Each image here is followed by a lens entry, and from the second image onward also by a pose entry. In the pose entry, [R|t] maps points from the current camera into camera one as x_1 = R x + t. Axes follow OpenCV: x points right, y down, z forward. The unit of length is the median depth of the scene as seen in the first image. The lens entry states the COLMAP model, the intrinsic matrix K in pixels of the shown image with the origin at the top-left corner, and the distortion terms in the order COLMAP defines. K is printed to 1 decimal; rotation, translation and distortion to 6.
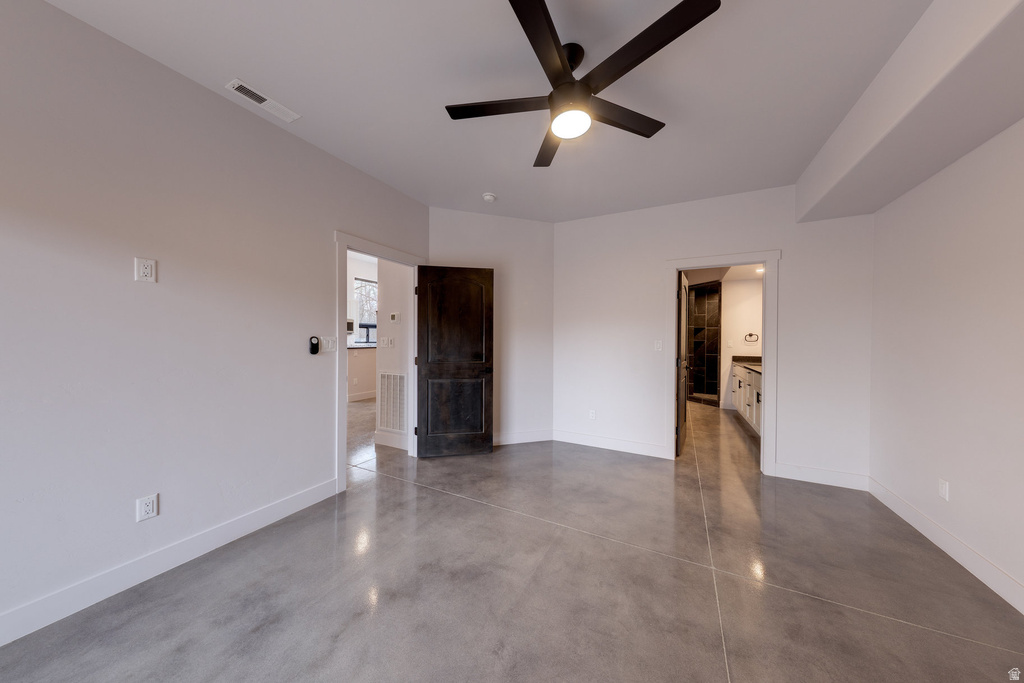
lens RADIAL K [[324.1, 0, 514.8], [0, 324.1, 341.5], [0, 0, 1]] dist [0.001943, 0.000021]
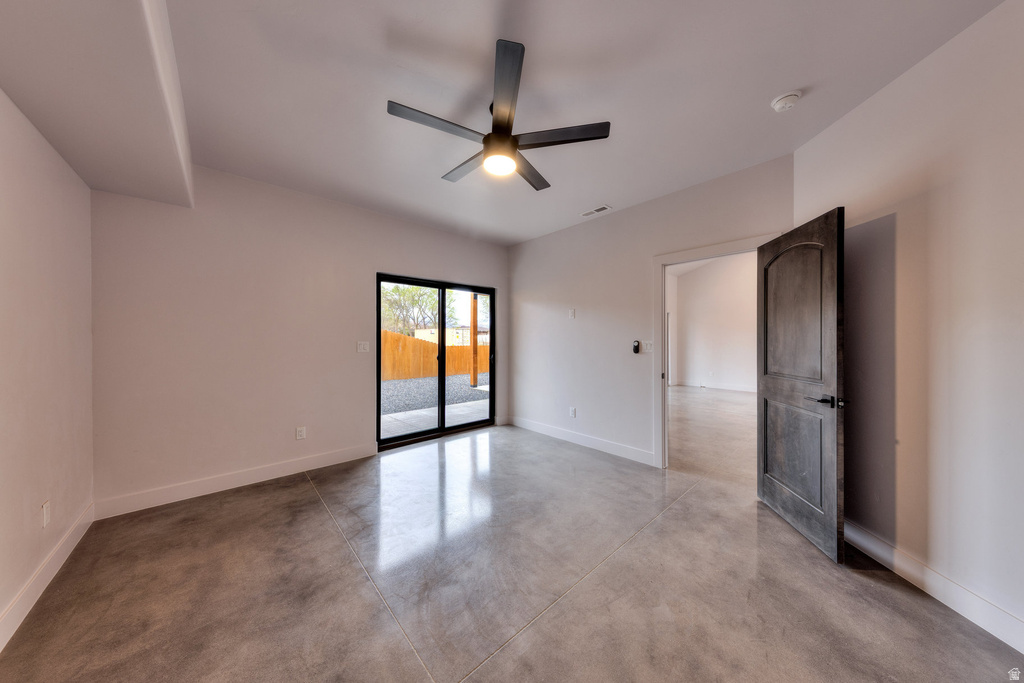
lens RADIAL K [[324.1, 0, 514.8], [0, 324.1, 341.5], [0, 0, 1]] dist [0.001943, 0.000021]
pose [[-0.366516, -0.001705, -0.930410, 0.874117], [-0.010960, 0.999937, 0.002485, -0.009879], [0.930347, 0.011108, -0.366512, 1.024027]]
